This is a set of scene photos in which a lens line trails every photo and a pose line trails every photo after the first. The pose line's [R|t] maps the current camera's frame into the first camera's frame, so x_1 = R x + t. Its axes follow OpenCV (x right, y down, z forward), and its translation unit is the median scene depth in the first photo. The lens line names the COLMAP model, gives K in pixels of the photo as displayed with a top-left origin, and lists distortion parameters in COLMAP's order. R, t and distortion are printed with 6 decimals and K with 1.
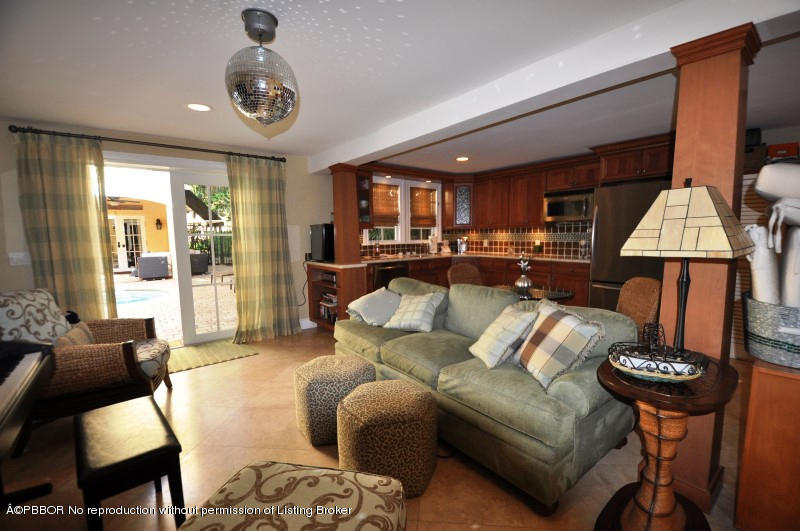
lens RADIAL K [[353.6, 0, 399.3], [0, 353.6, 264.5], [0, 0, 1]] dist [0.001307, -0.000512]
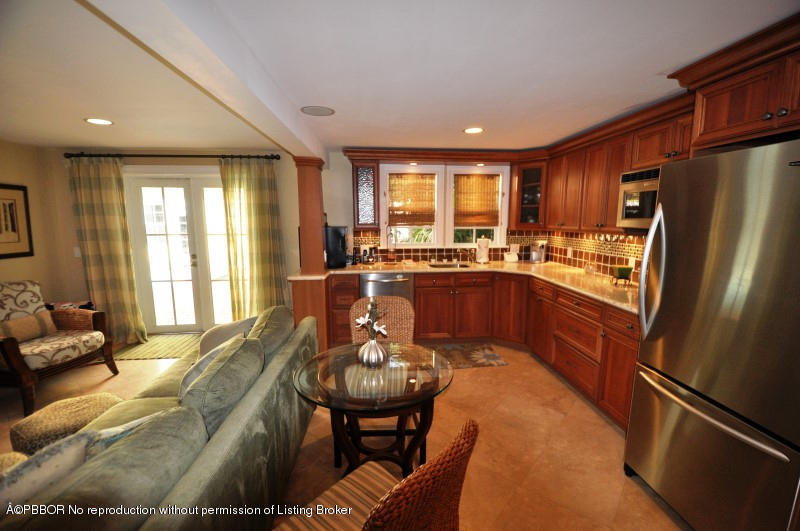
lens RADIAL K [[353.6, 0, 401.6], [0, 353.6, 271.3], [0, 0, 1]] dist [0.001307, -0.000512]
pose [[0.832201, 0.091171, -0.546928, 0.368962], [-0.055127, 0.995106, 0.082001, -0.066017], [0.551727, -0.038090, 0.833154, 0.290871]]
